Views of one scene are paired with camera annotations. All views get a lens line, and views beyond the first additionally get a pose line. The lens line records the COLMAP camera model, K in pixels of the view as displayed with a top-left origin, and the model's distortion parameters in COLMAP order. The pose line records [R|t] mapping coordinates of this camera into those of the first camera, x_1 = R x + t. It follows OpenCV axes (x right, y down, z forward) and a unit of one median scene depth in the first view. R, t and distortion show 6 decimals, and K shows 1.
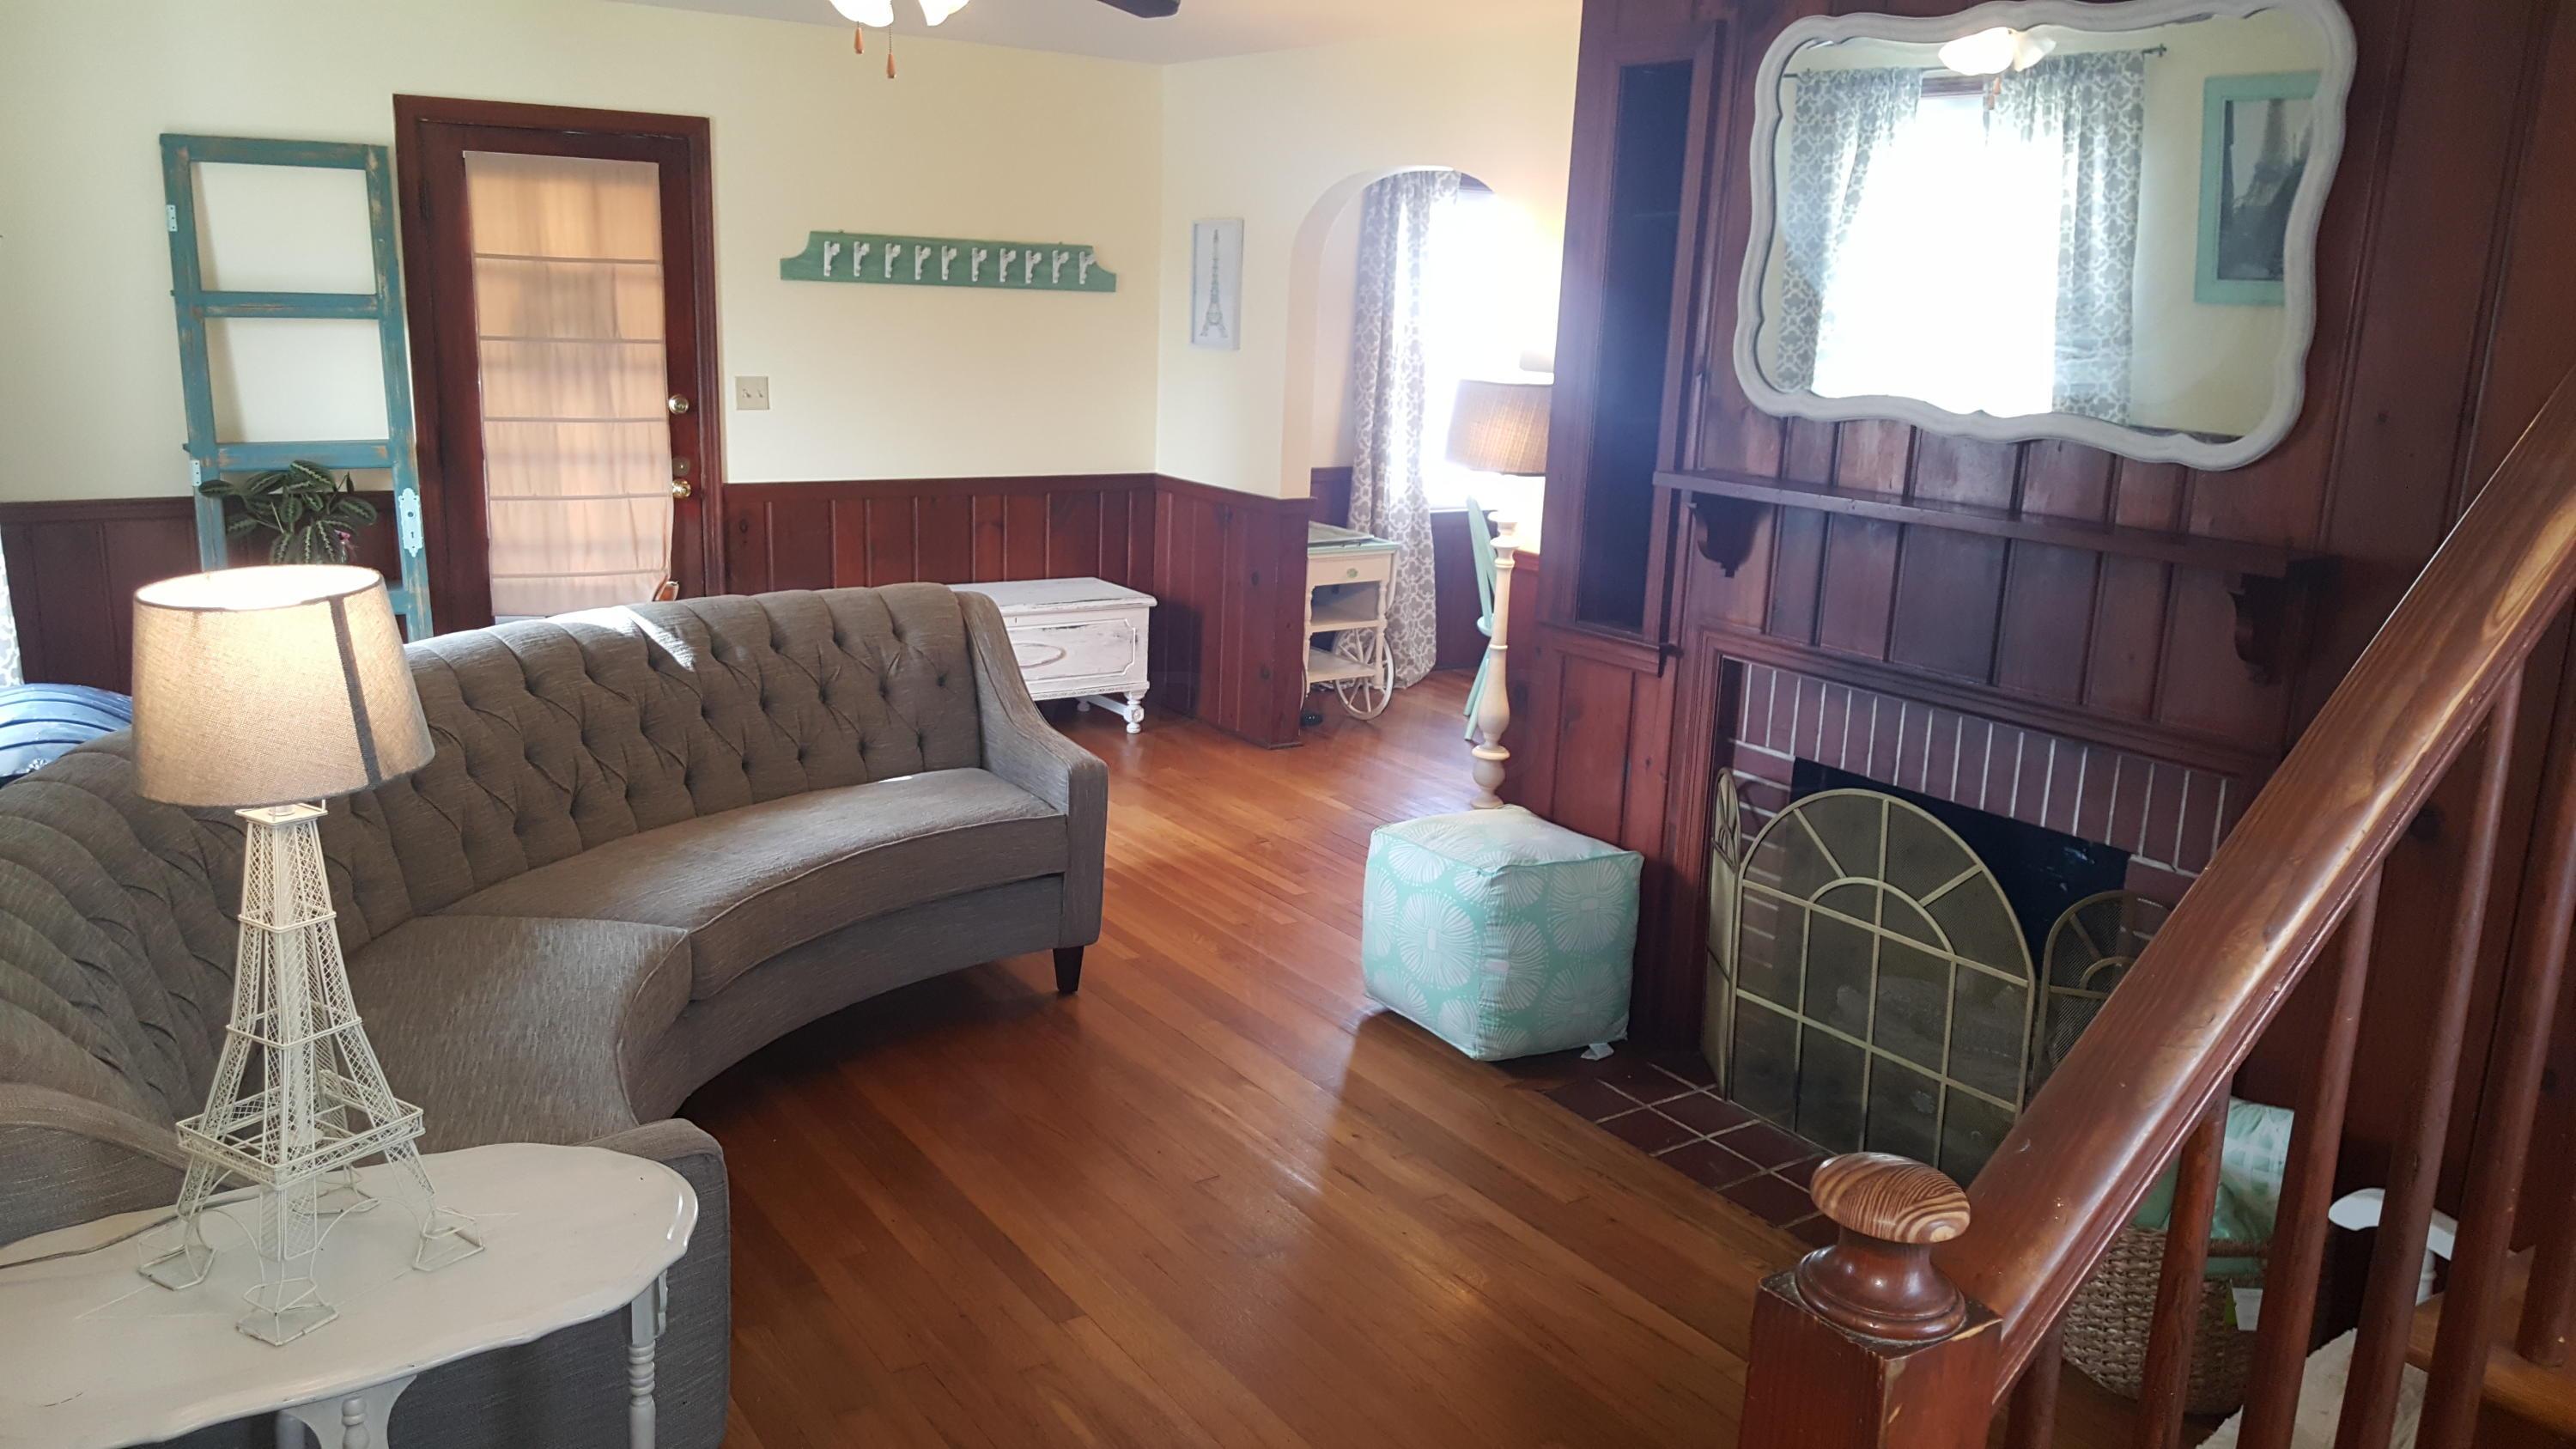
lens RADIAL K [[1897.4, 0, 1296.2], [0, 1897.4, 705.1], [0, 0, 1]] dist [0.103015, -0.138090]
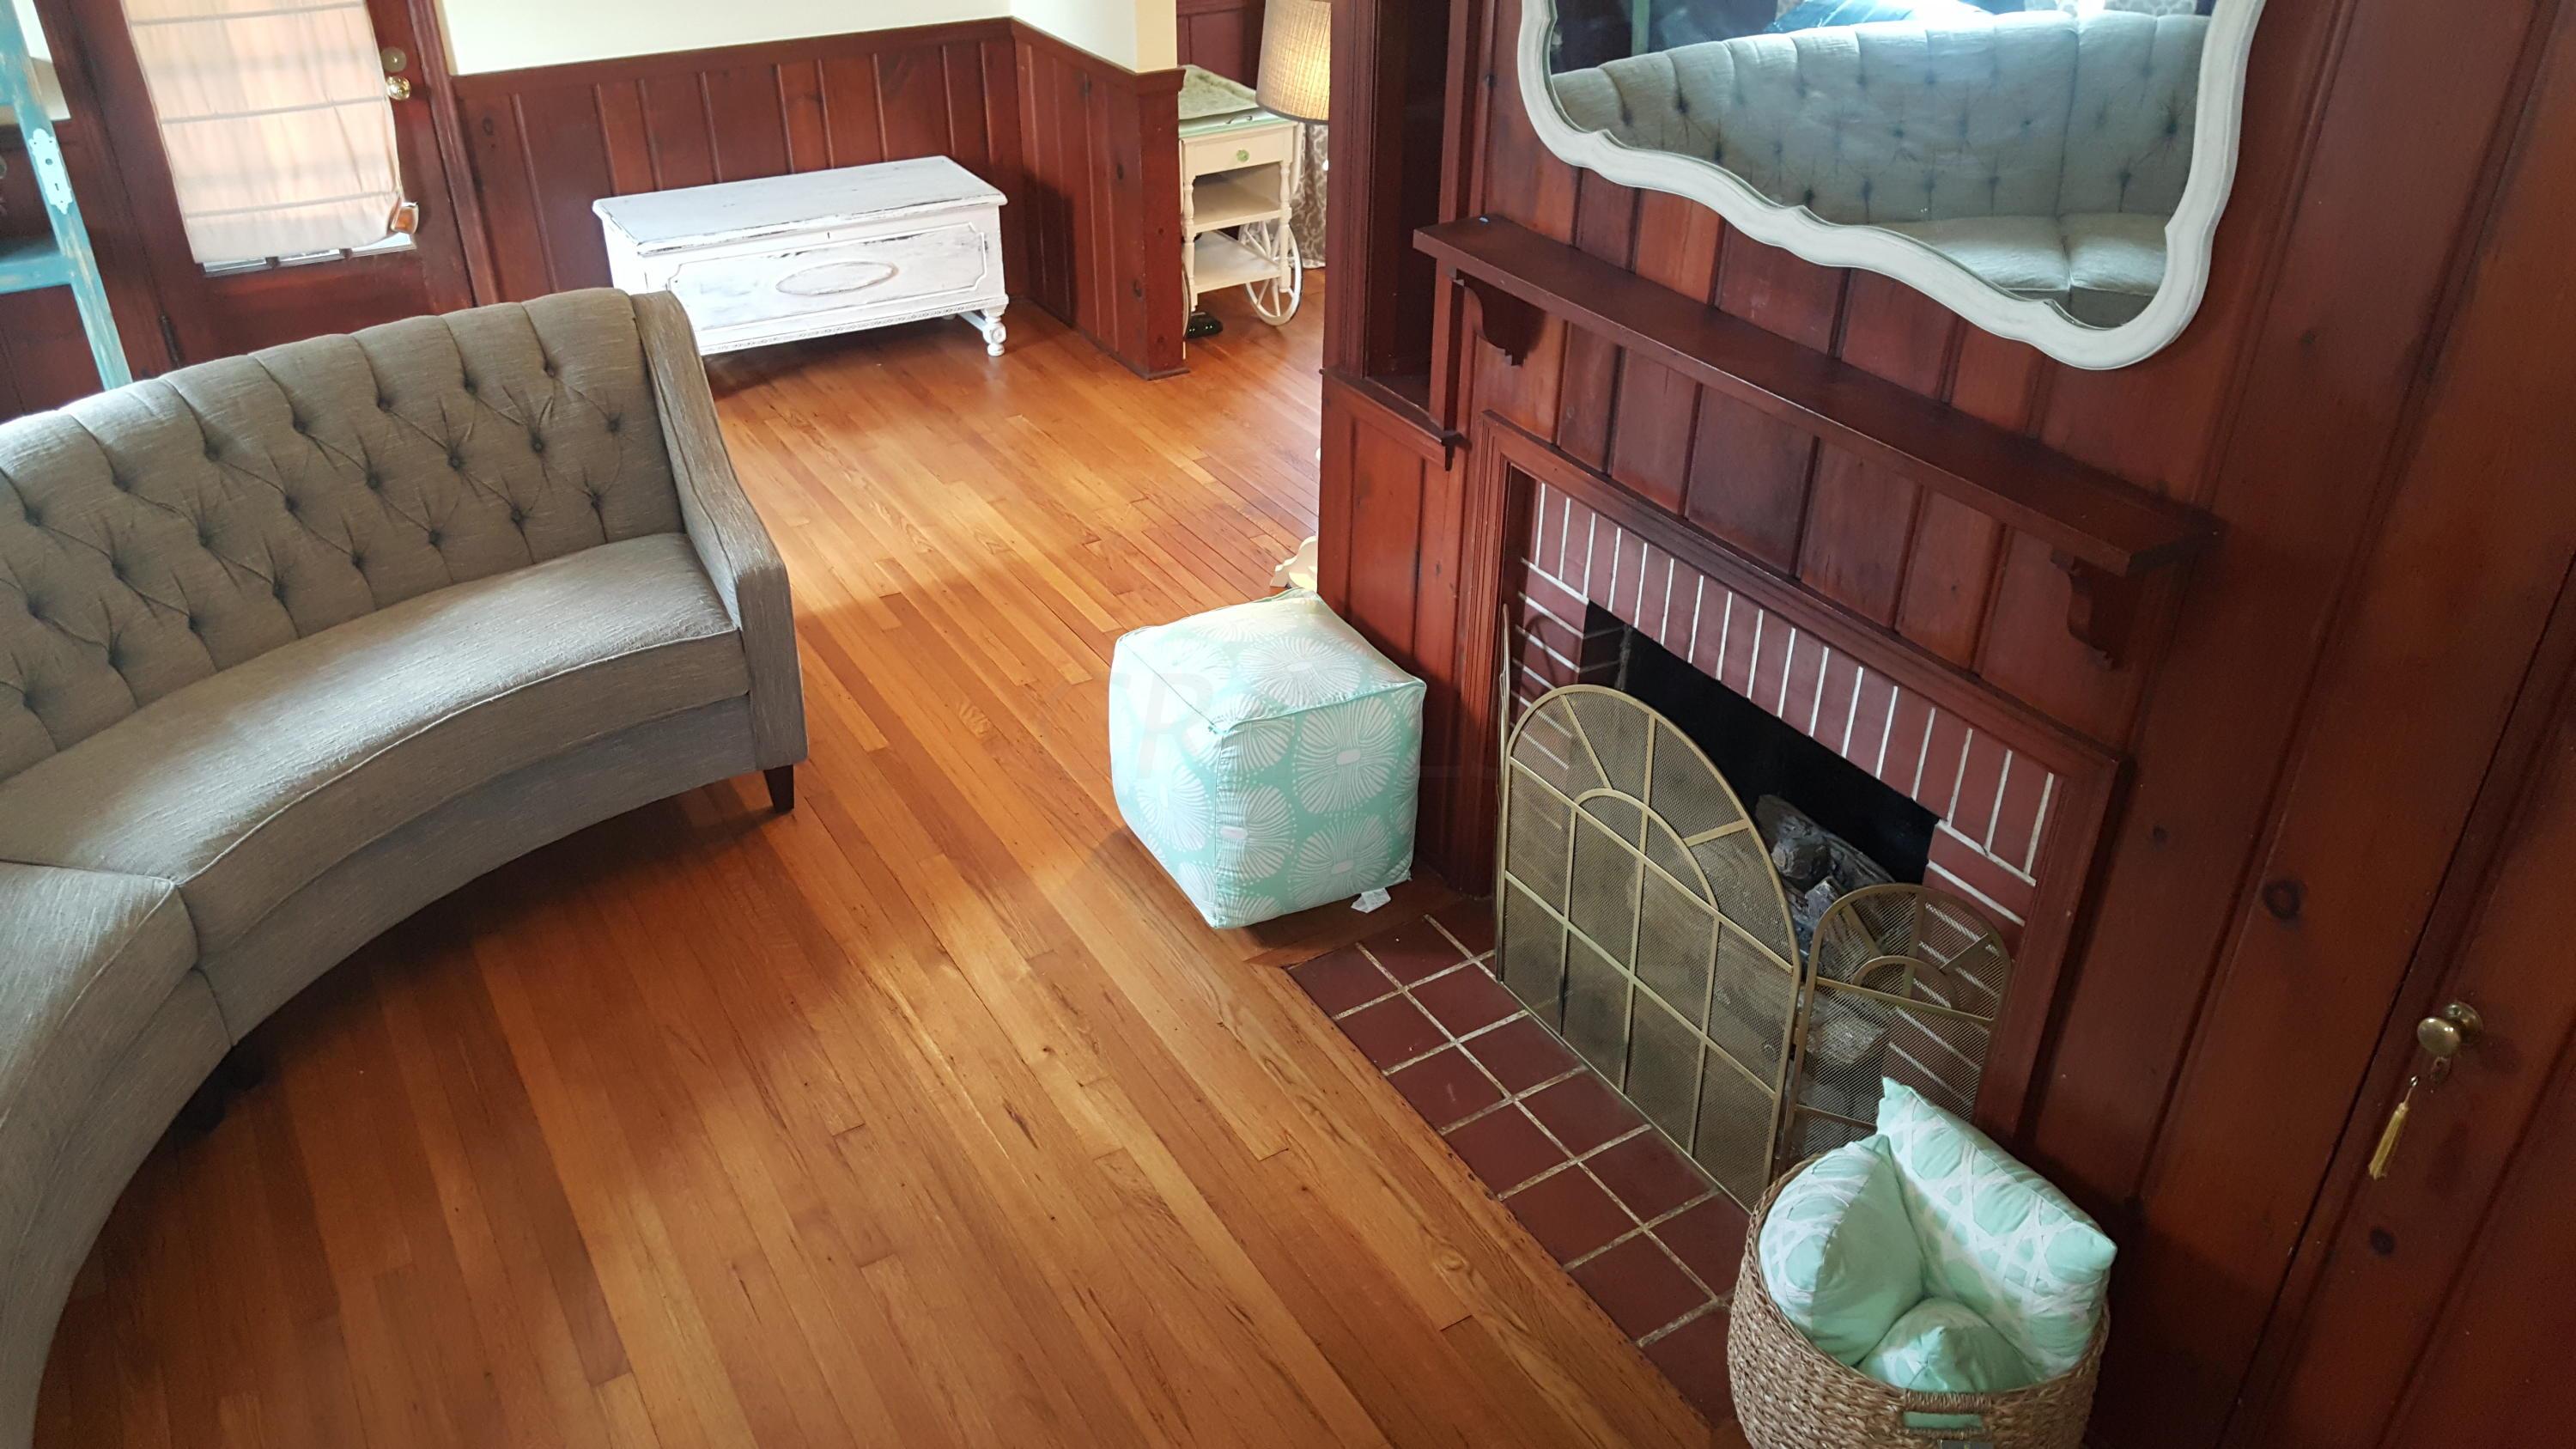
lens RADIAL K [[1897.4, 0, 1307.4], [0, 1897.4, 737.8], [0, 0, 1]] dist [0.103015, -0.138090]
pose [[0.998208, 0.000269, -0.059838, 0.176759], [0.019187, 0.945745, 0.324342, -0.163144], [0.056679, -0.324909, 0.944046, 0.210699]]
